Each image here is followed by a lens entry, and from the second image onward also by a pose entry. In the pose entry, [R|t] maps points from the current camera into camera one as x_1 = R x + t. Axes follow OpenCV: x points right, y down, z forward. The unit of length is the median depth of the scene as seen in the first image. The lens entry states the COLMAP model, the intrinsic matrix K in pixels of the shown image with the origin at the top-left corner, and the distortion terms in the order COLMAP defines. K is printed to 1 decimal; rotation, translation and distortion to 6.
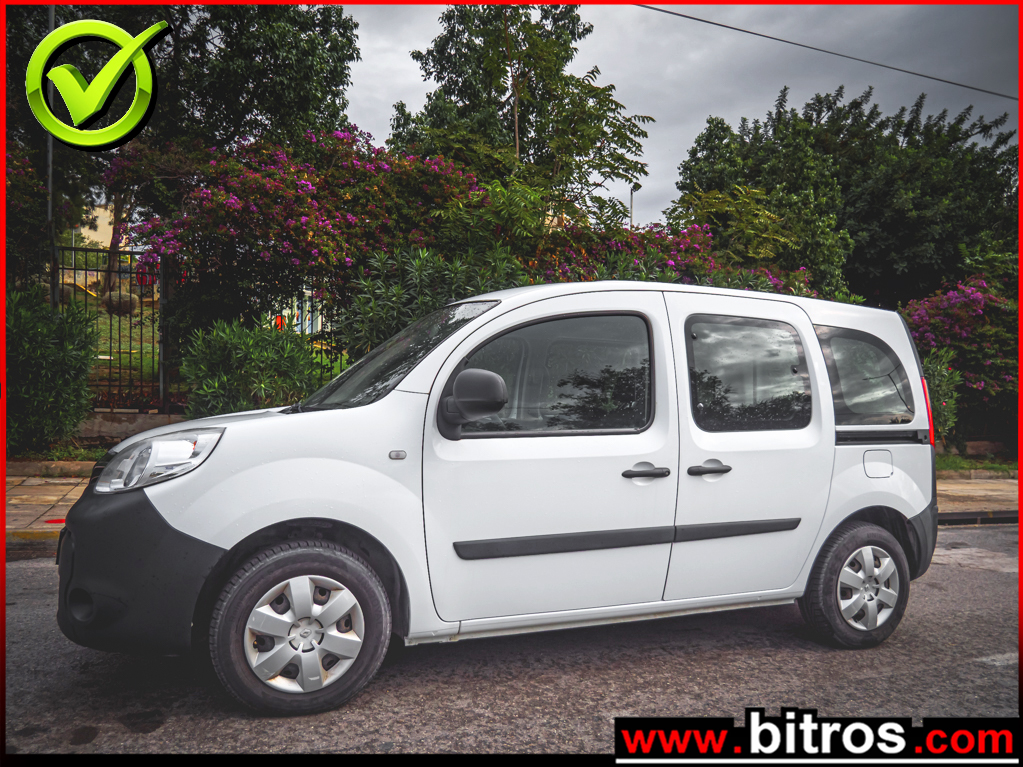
lens RADIAL K [[753.8, 0, 510.3], [0, 753.8, 385.3], [0, 0, 1]] dist [-0.049383, 0.019879]
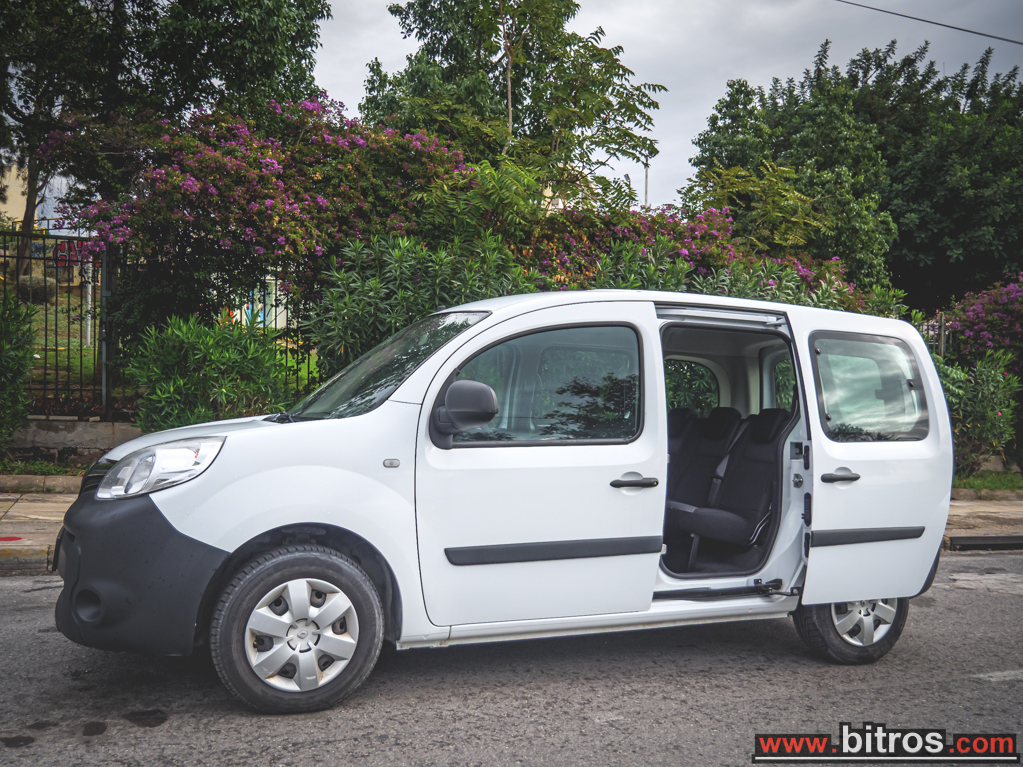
lens RADIAL K [[917.3, 0, 512.8], [0, 917.3, 391.7], [0, 0, 1]] dist [-0.035258, 0.034152]
pose [[0.999905, 0.004823, 0.012880, 0.000330], [-0.004879, 0.999979, 0.004345, -0.008909], [-0.012859, -0.004407, 0.999908, -0.189077]]
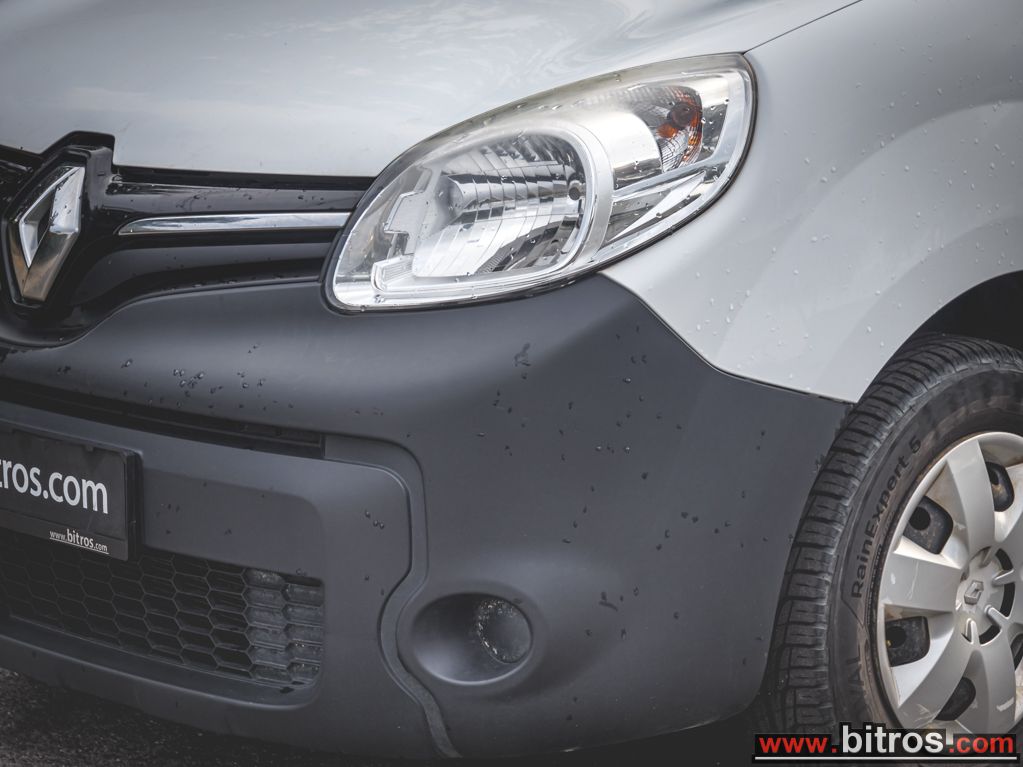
lens RADIAL K [[3121.8, 0, 513.3], [0, 3121.8, 379.1], [0, 0, 1]] dist [-0.004673, 0.000000]
pose [[0.924398, -0.167011, 0.342923, -0.674083], [0.070234, 0.958202, 0.277338, -0.135538], [-0.374908, -0.232285, 0.897490, -0.161480]]
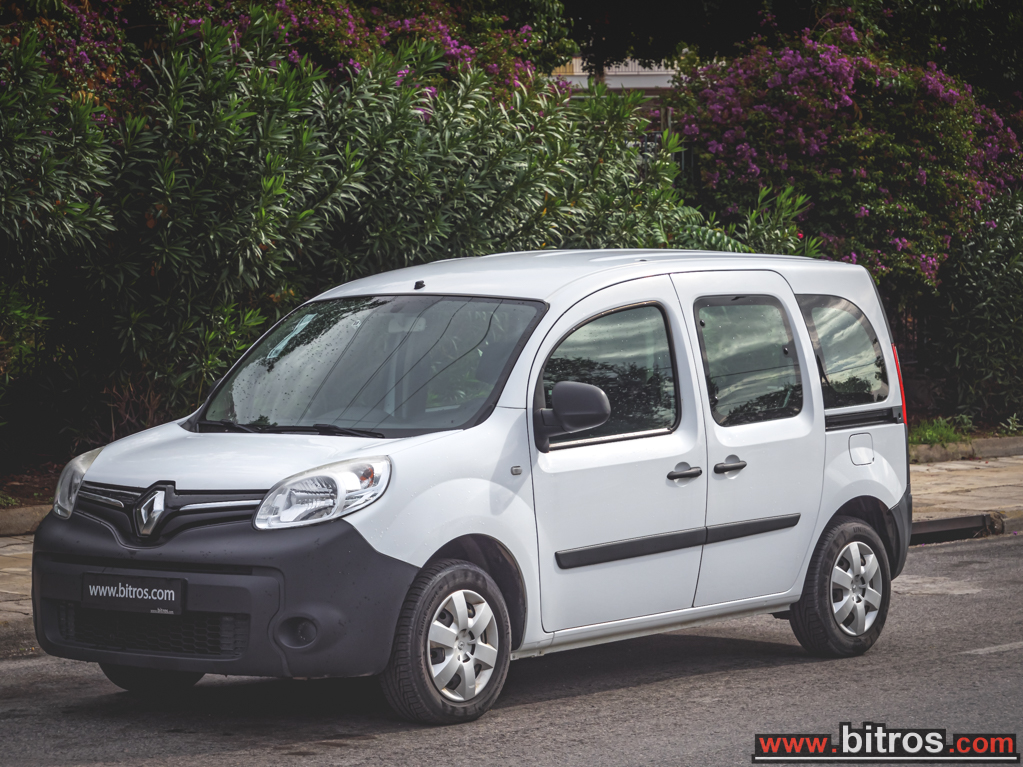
lens RADIAL K [[3121.8, 0, 508.7], [0, 3121.8, 383.8], [0, 0, 1]] dist [-0.004673, 0.000000]
pose [[0.877764, -0.055812, 0.475832, -1.583037], [0.022823, 0.996935, 0.074833, -0.250993], [-0.478550, -0.054826, 0.876347, -1.981840]]
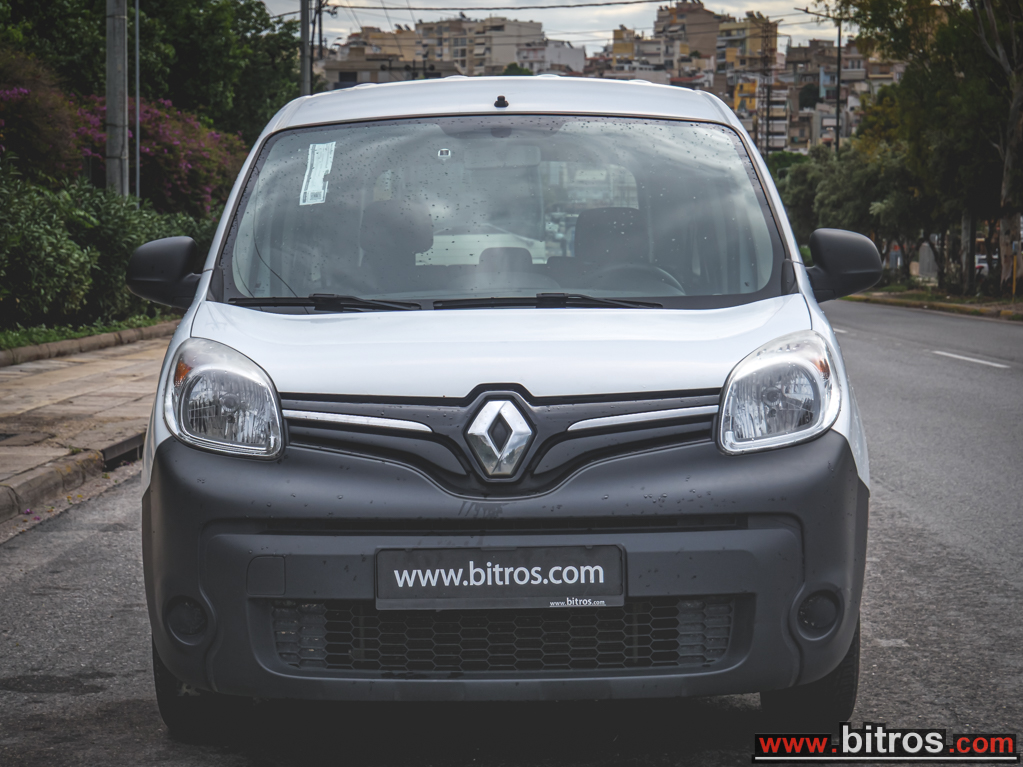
lens RADIAL K [[2135.7, 0, 470.1], [0, 2135.7, 394.3], [0, 0, 1]] dist [-0.012135, 0.000000]
pose [[0.405437, -0.100171, 0.908618, -1.567733], [-0.001660, 0.993895, 0.110313, -0.067535], [-0.914122, -0.046234, 0.402795, 0.350789]]
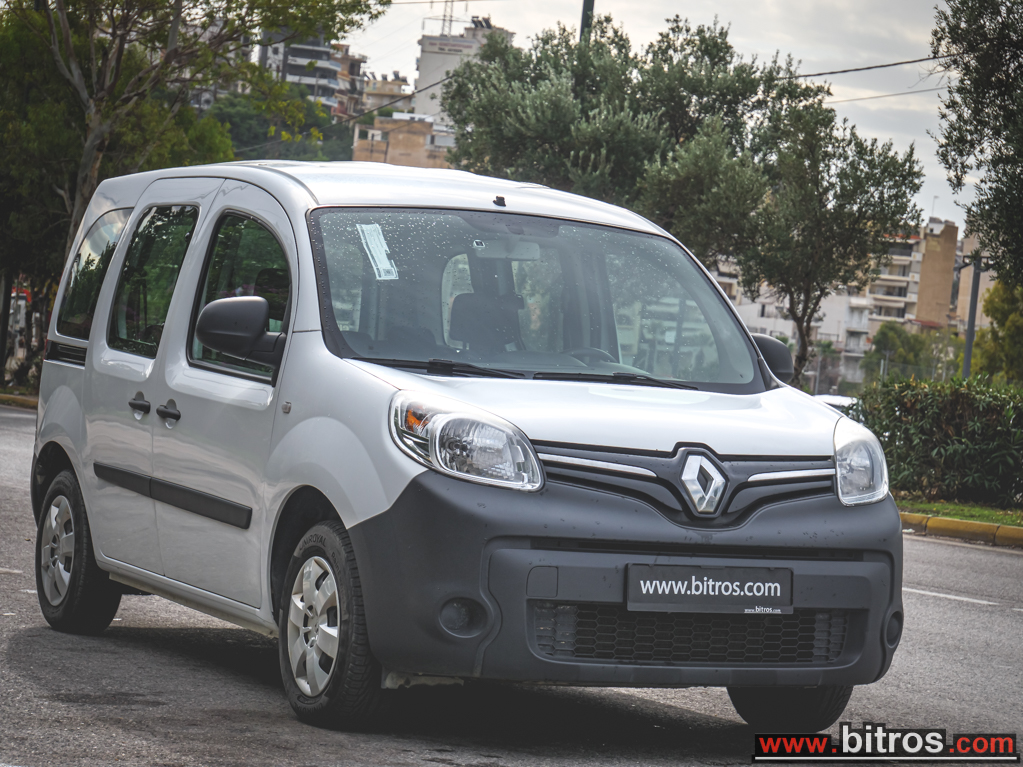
lens RADIAL K [[3121.8, 0, 514.6], [0, 3121.8, 380.7], [0, 0, 1]] dist [-0.004673, 0.000000]
pose [[-0.040928, -0.044229, 0.998183, -2.772381], [-0.099414, 0.994243, 0.039979, -0.064225], [-0.994204, -0.097597, -0.045089, 1.076642]]
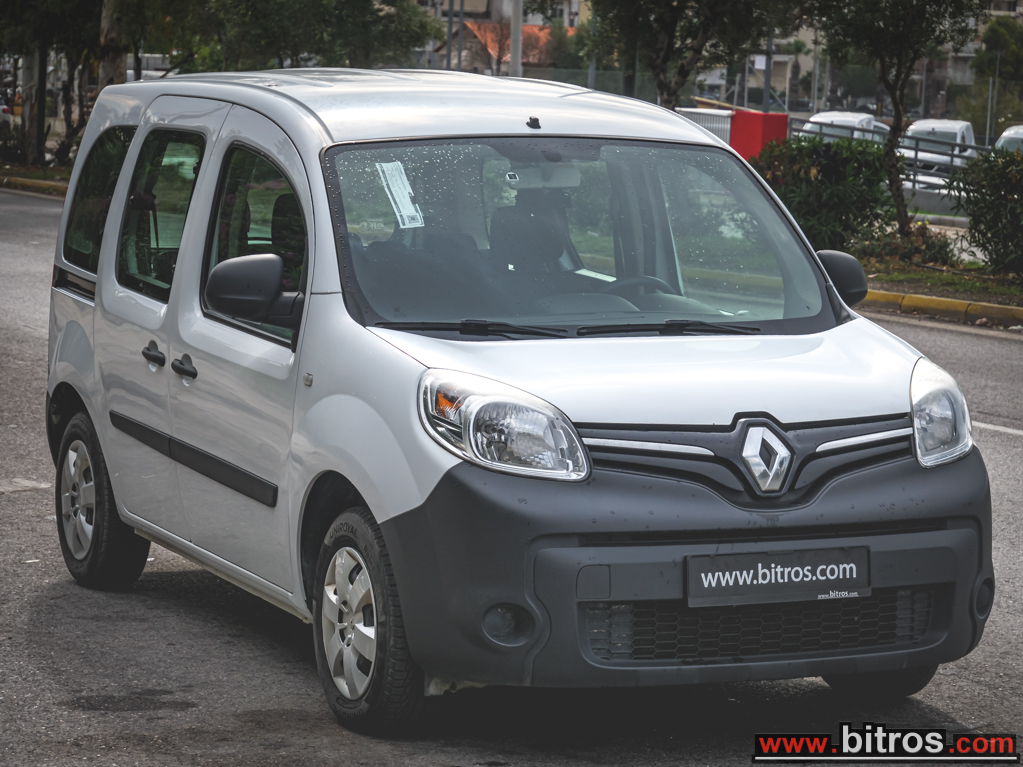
lens RADIAL K [[3335.7, 0, 509.0], [0, 3335.7, 384.6], [0, 0, 1]] dist [0.011186, 0.000000]
pose [[-0.016057, -0.130470, 0.991322, -2.688234], [-0.048337, 0.990392, 0.129565, -0.243074], [-0.998702, -0.045838, -0.022209, 1.050945]]
